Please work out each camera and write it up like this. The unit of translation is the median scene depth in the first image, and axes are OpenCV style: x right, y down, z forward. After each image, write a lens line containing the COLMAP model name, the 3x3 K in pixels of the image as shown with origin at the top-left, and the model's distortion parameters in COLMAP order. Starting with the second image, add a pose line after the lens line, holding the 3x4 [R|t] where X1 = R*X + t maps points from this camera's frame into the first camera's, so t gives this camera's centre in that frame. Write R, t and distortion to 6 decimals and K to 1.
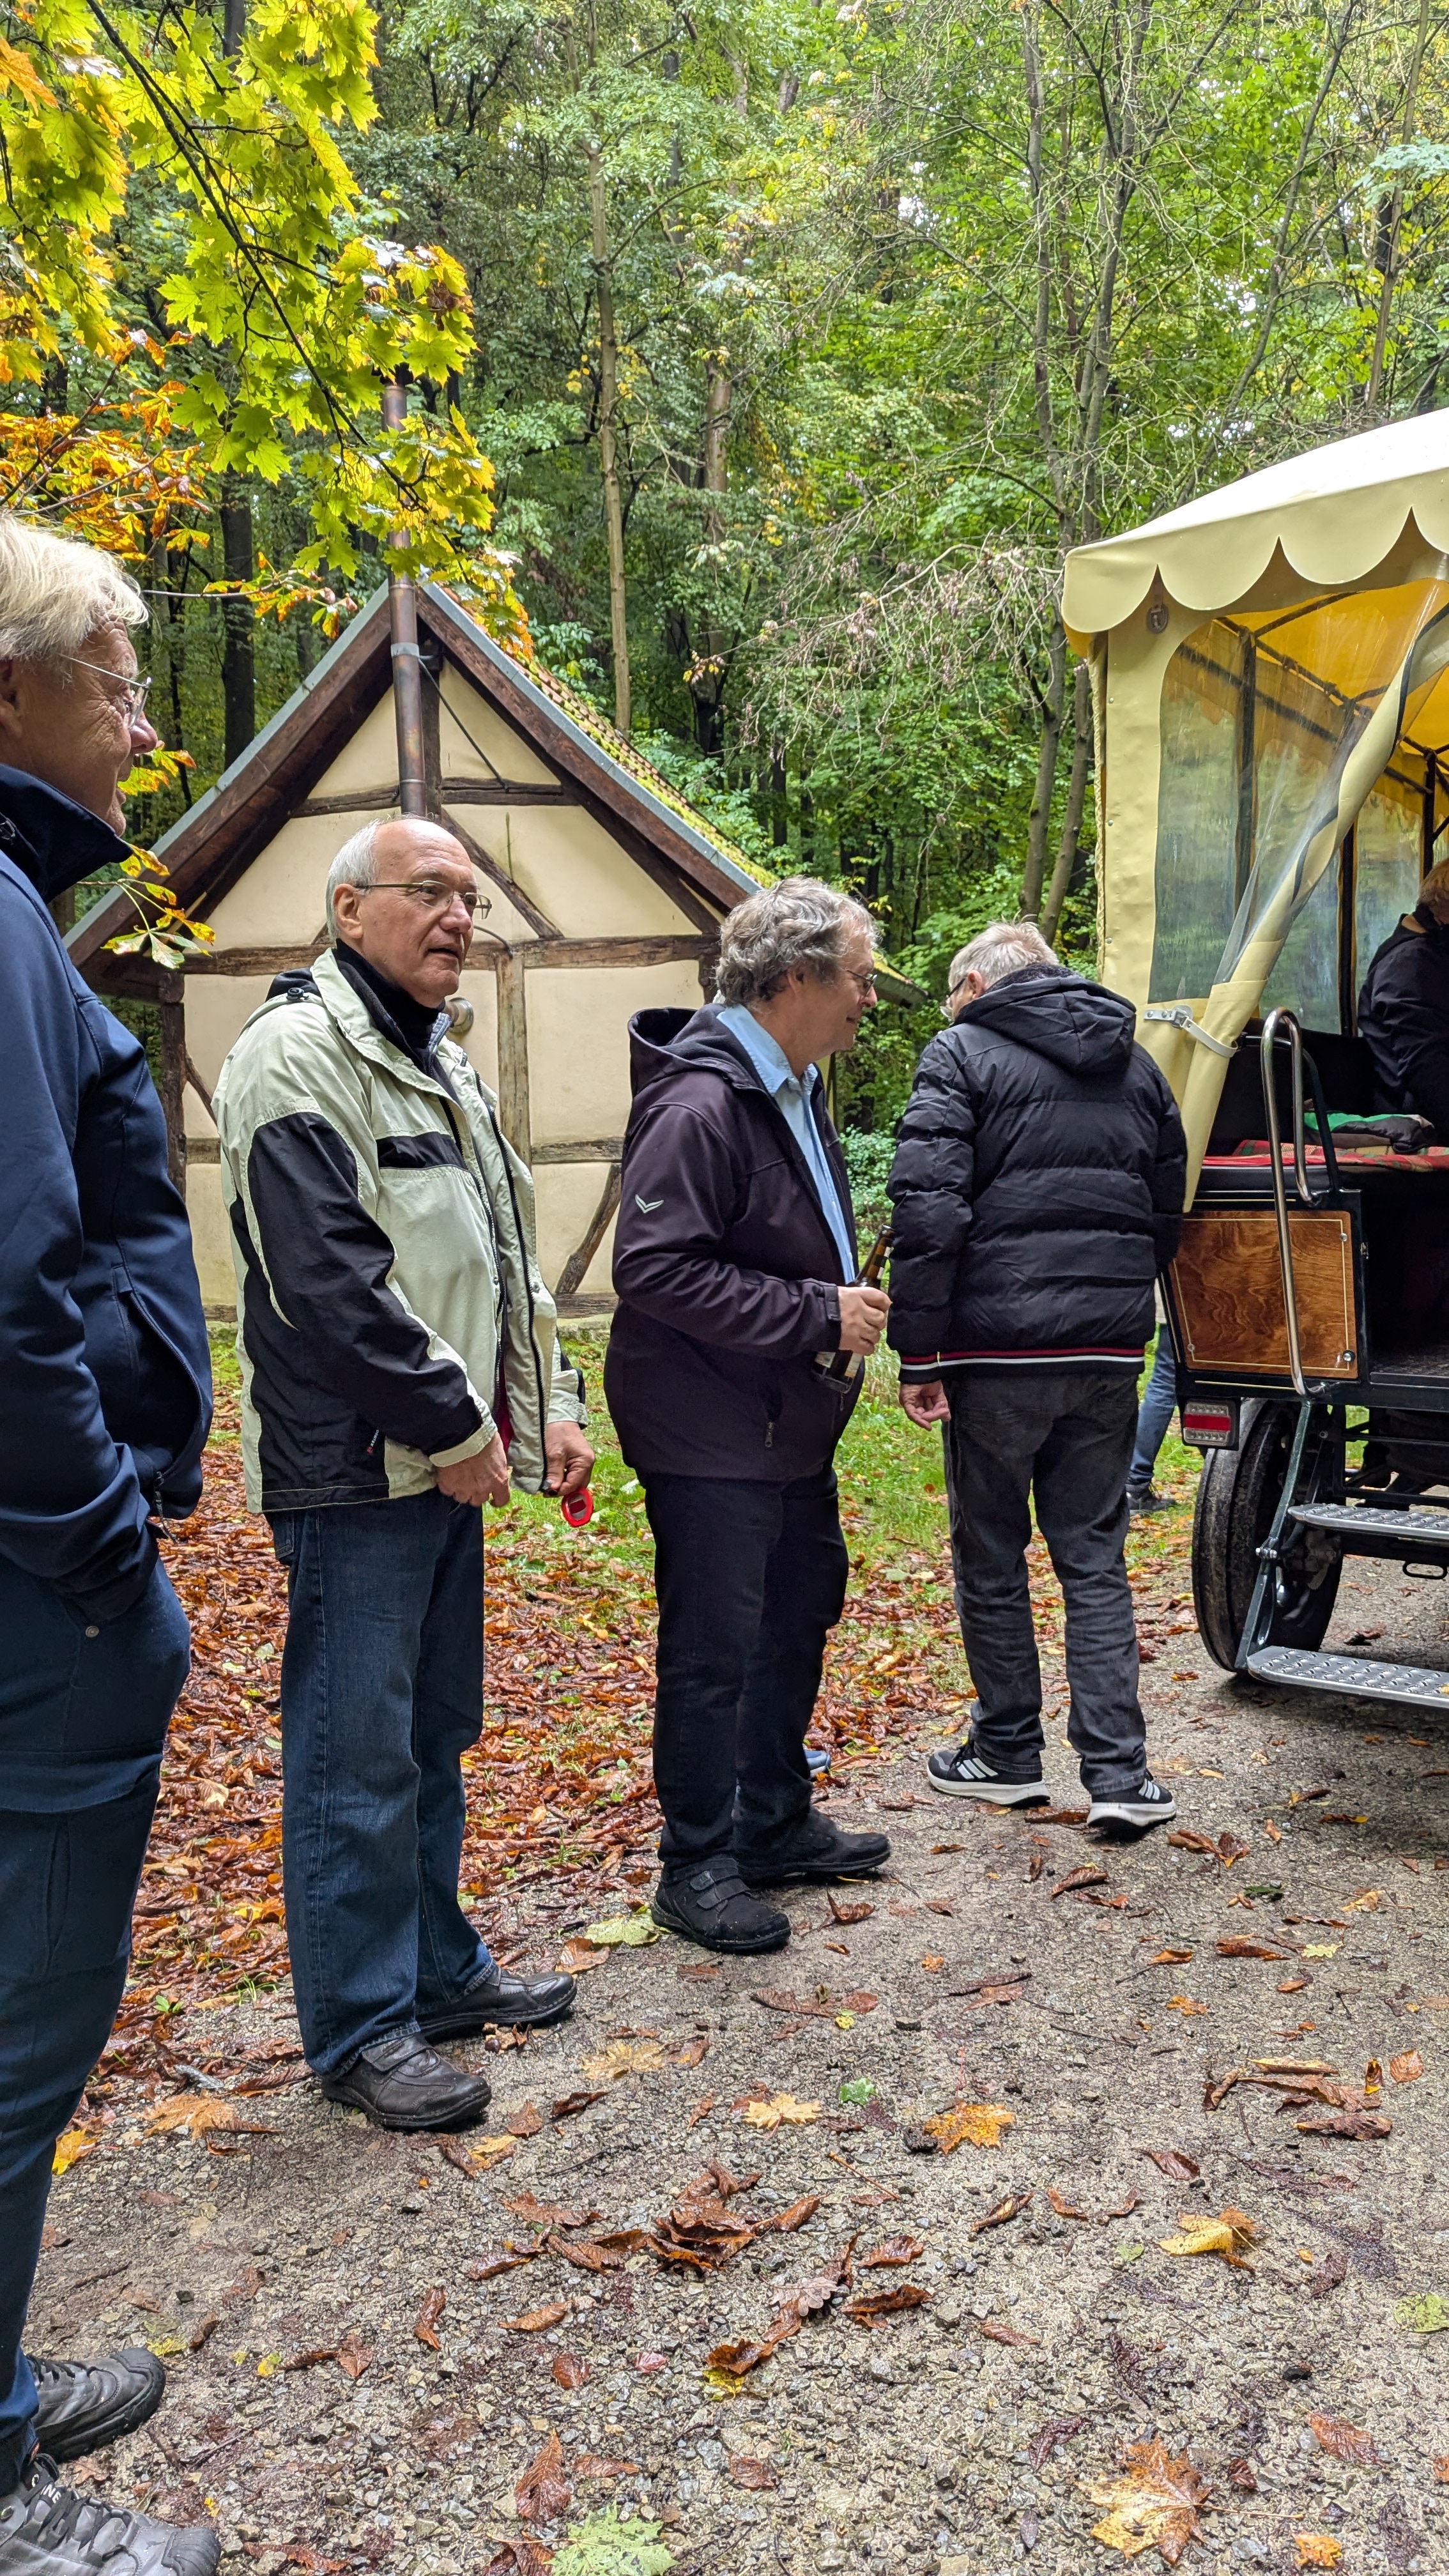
lens RADIAL K [[1782.0, 0, 700.5], [0, 1782.0, 1280.2], [0, 0, 1]] dist [0.069275, 0.002592]
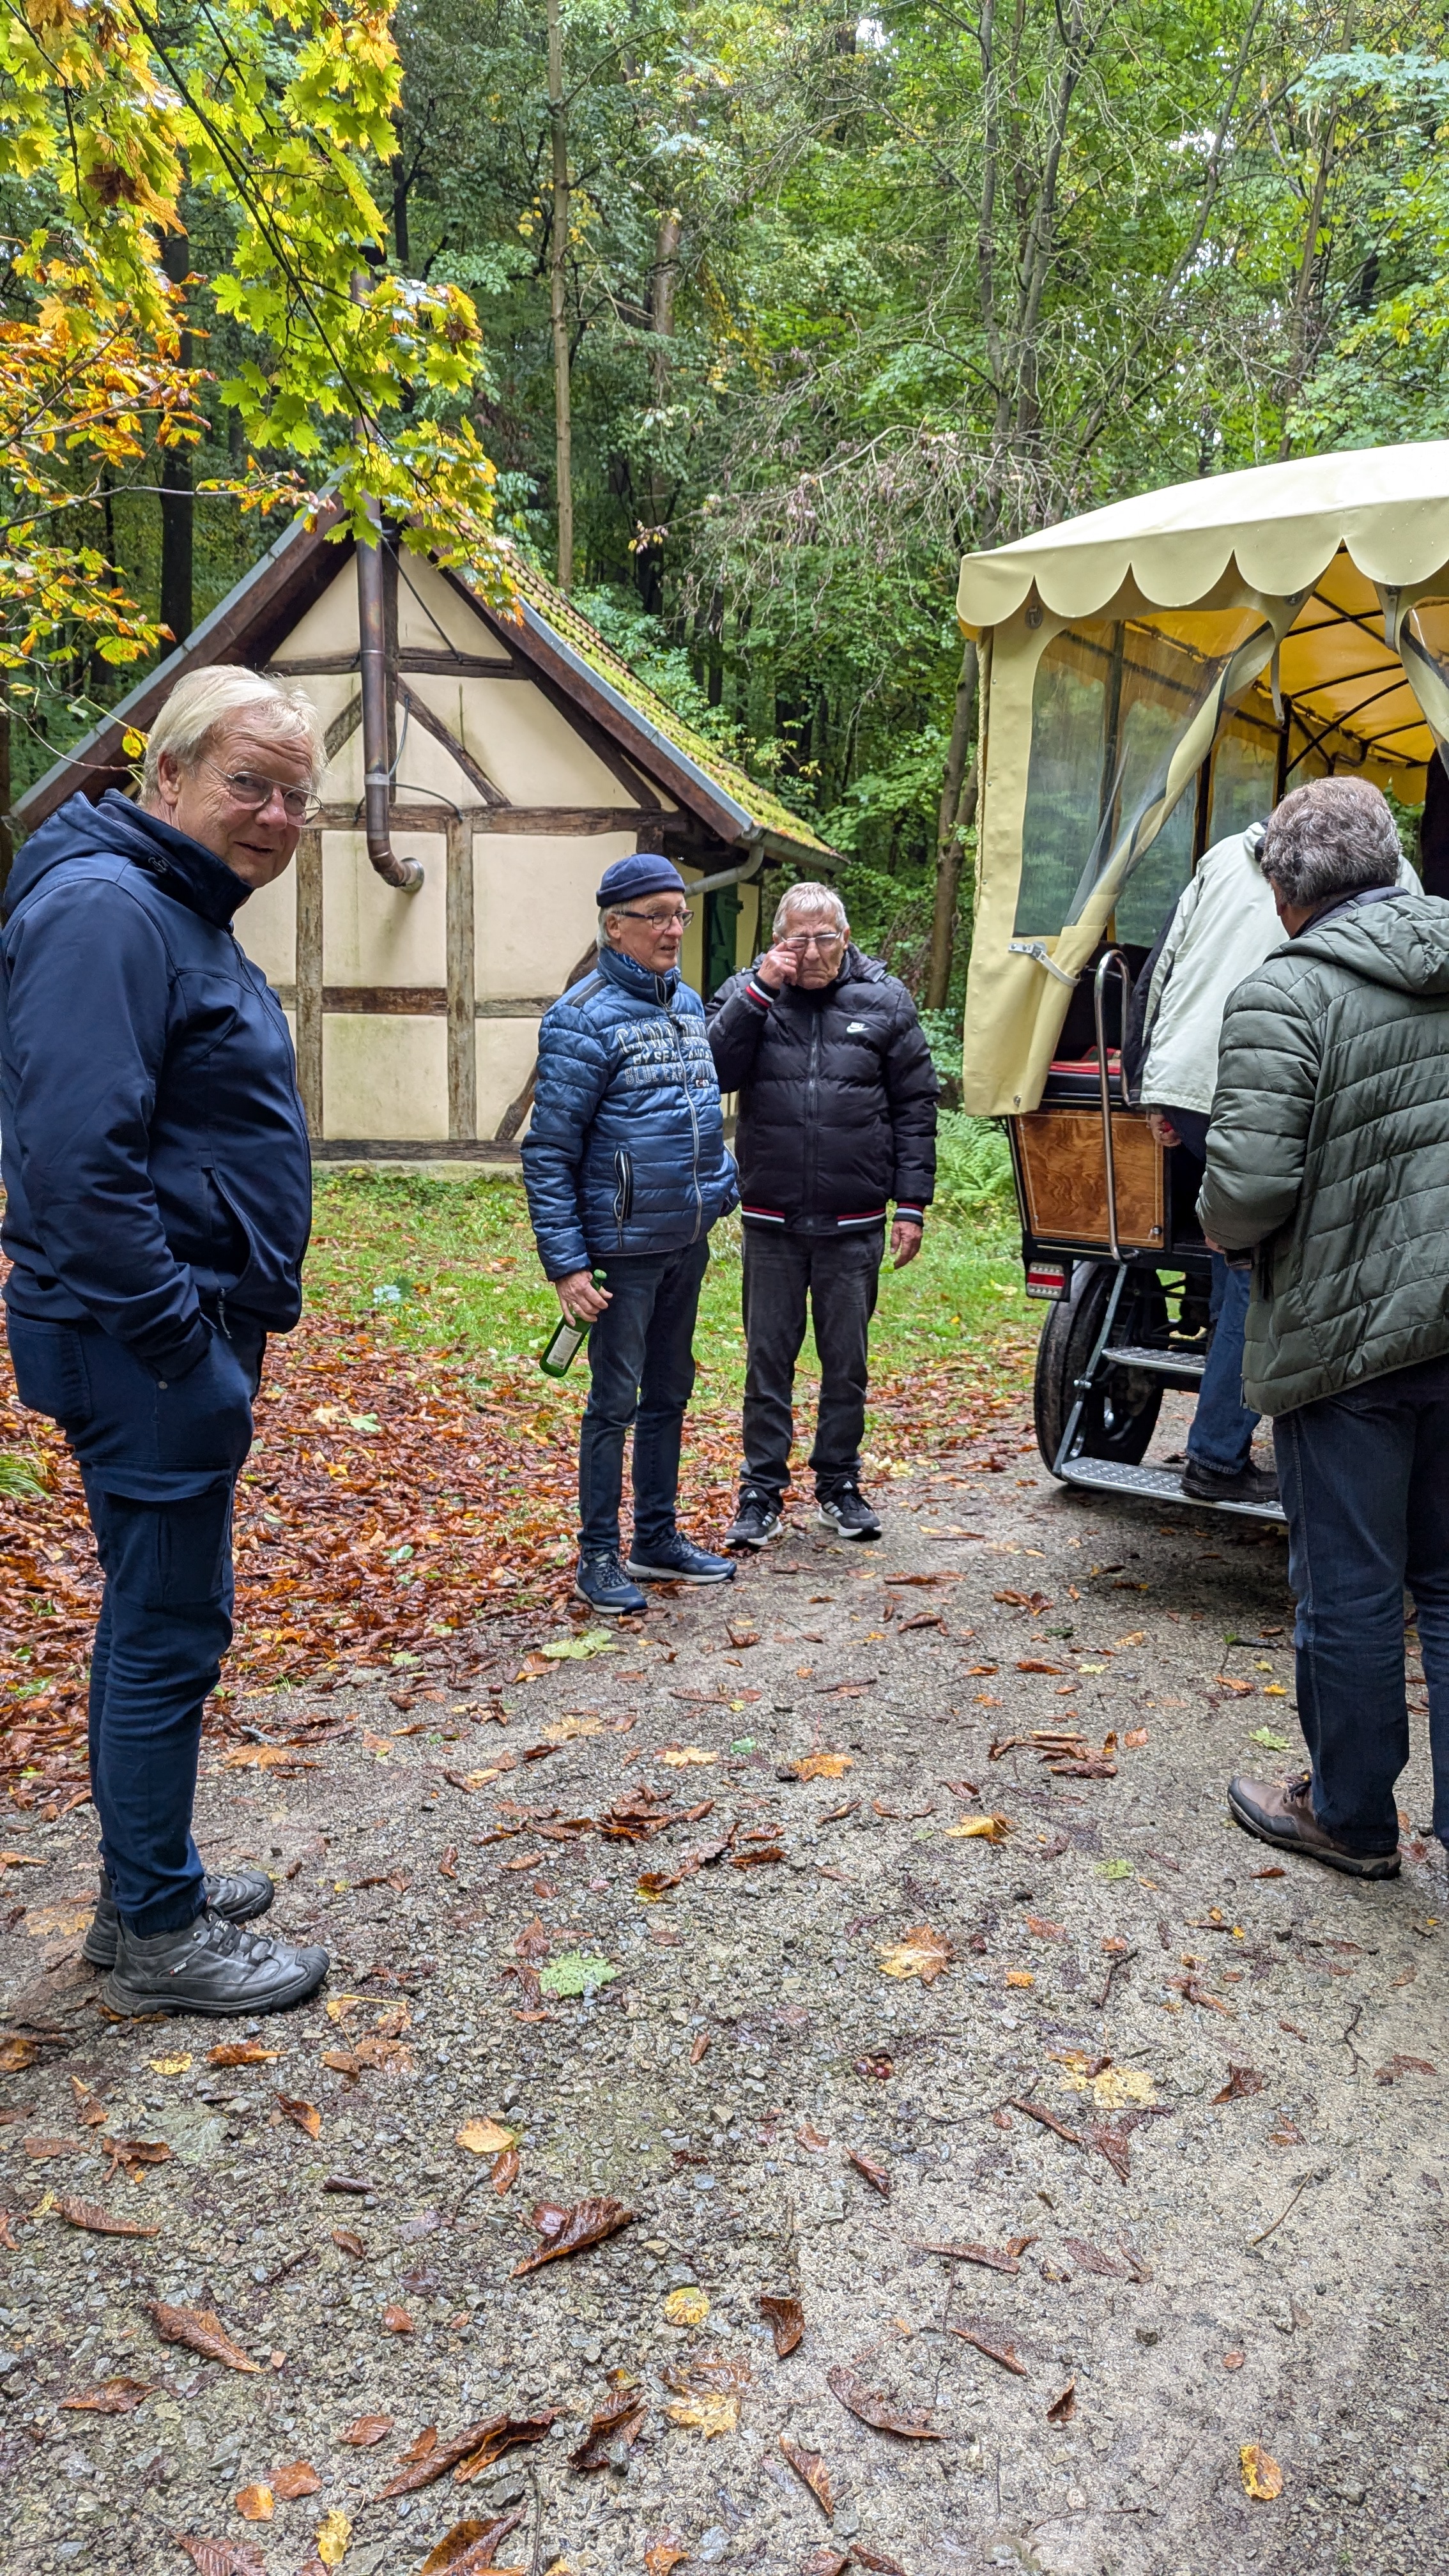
lens RADIAL K [[1782.0, 0, 736.2], [0, 1782.0, 1279.3], [0, 0, 1]] dist [0.069275, 0.002592]
pose [[0.997186, 0.030882, 0.068310, -0.017230], [-0.036773, 0.995553, 0.086732, -0.019853], [-0.065328, -0.089000, 0.993887, -0.235920]]
